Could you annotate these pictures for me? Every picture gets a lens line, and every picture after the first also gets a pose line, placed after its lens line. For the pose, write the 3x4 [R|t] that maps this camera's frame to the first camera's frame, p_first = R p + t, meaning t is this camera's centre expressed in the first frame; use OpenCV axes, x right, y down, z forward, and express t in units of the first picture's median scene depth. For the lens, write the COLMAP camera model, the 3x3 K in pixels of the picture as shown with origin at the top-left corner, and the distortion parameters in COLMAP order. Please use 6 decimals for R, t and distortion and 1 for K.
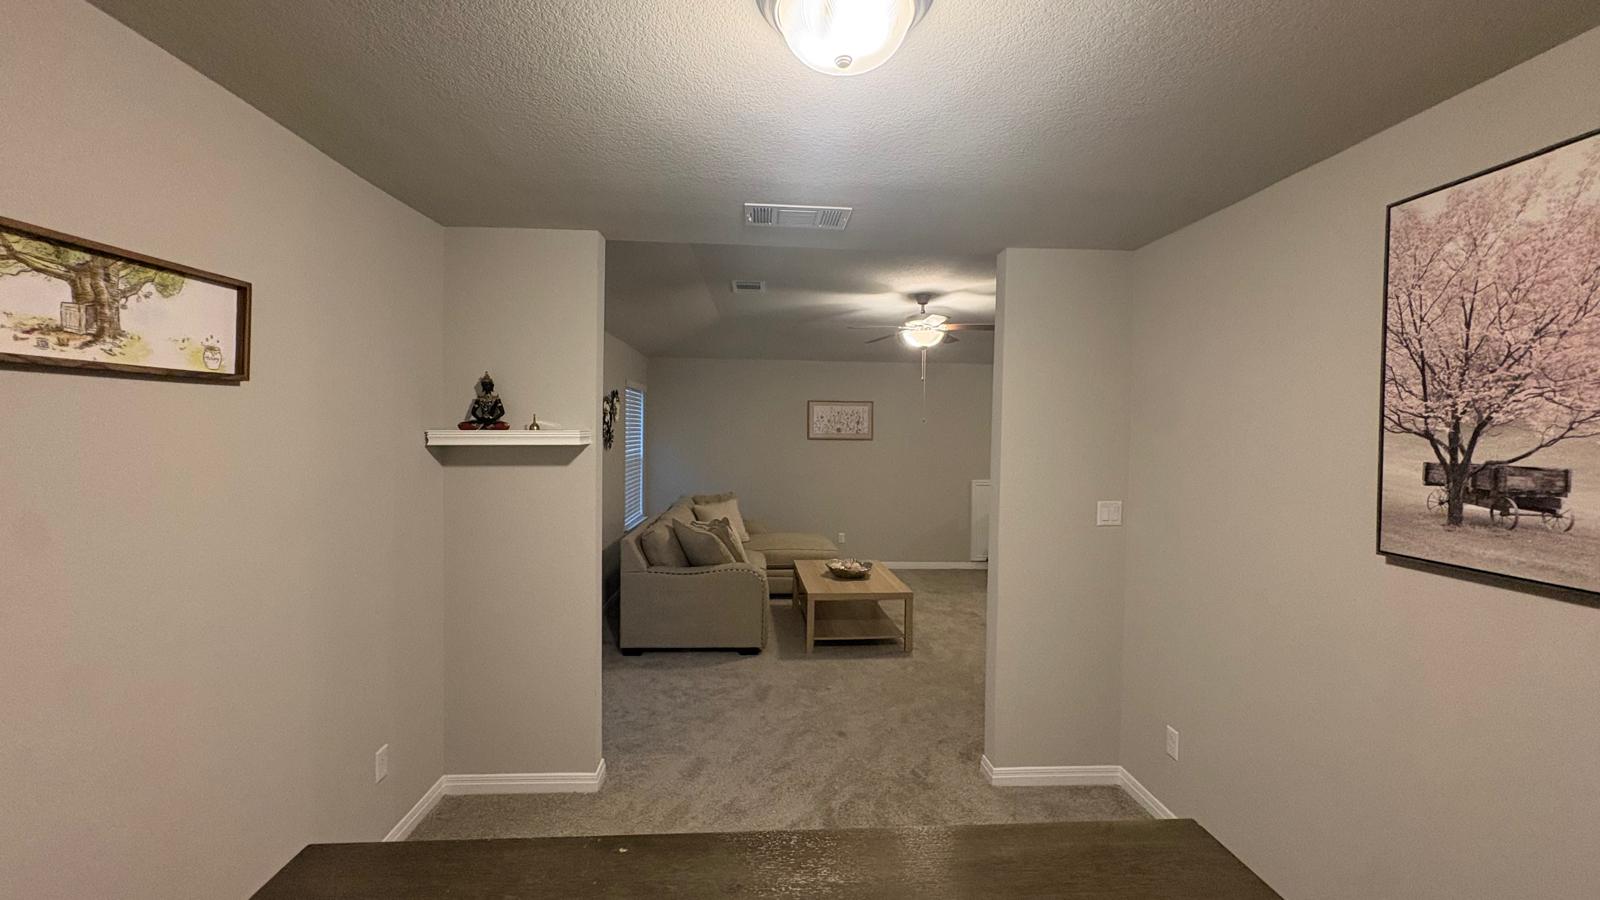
lens RADIAL K [[635.0, 0, 802.3], [0, 635.0, 447.2], [0, 0, 1]] dist [0.000861, -0.000562]
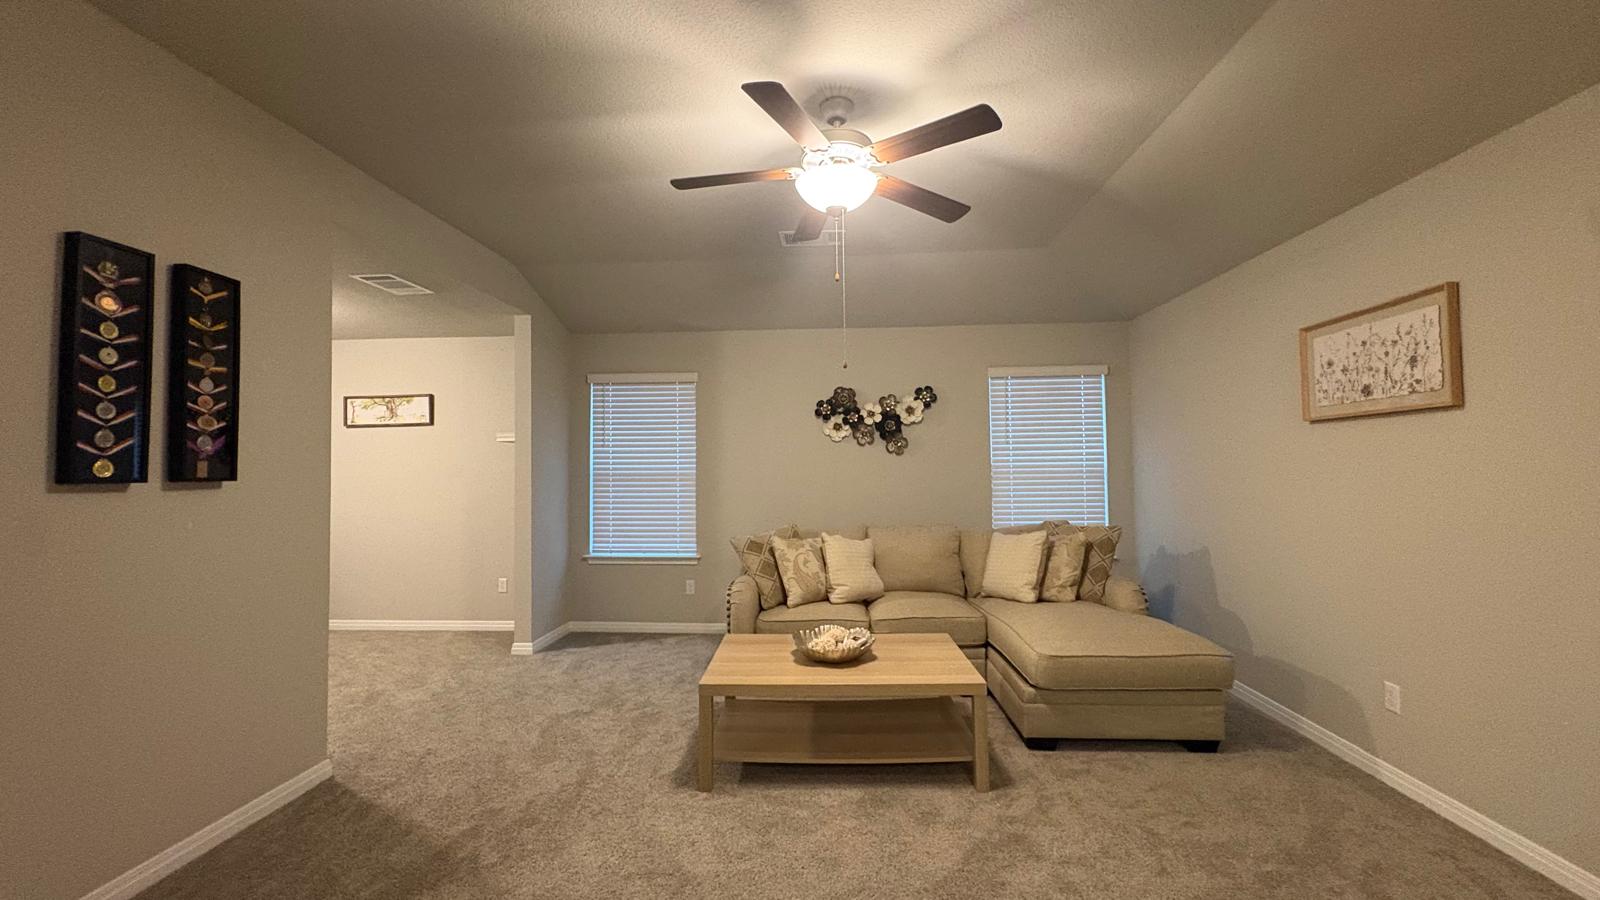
lens RADIAL K [[635.0, 0, 798.9], [0, 635.0, 441.2], [0, 0, 1]] dist [0.000861, -0.000562]
pose [[-0.124222, -0.053666, -0.990802, 2.350106], [-0.016041, 0.998514, -0.052073, 0.135352], [0.992125, 0.009425, -0.124898, 3.689773]]
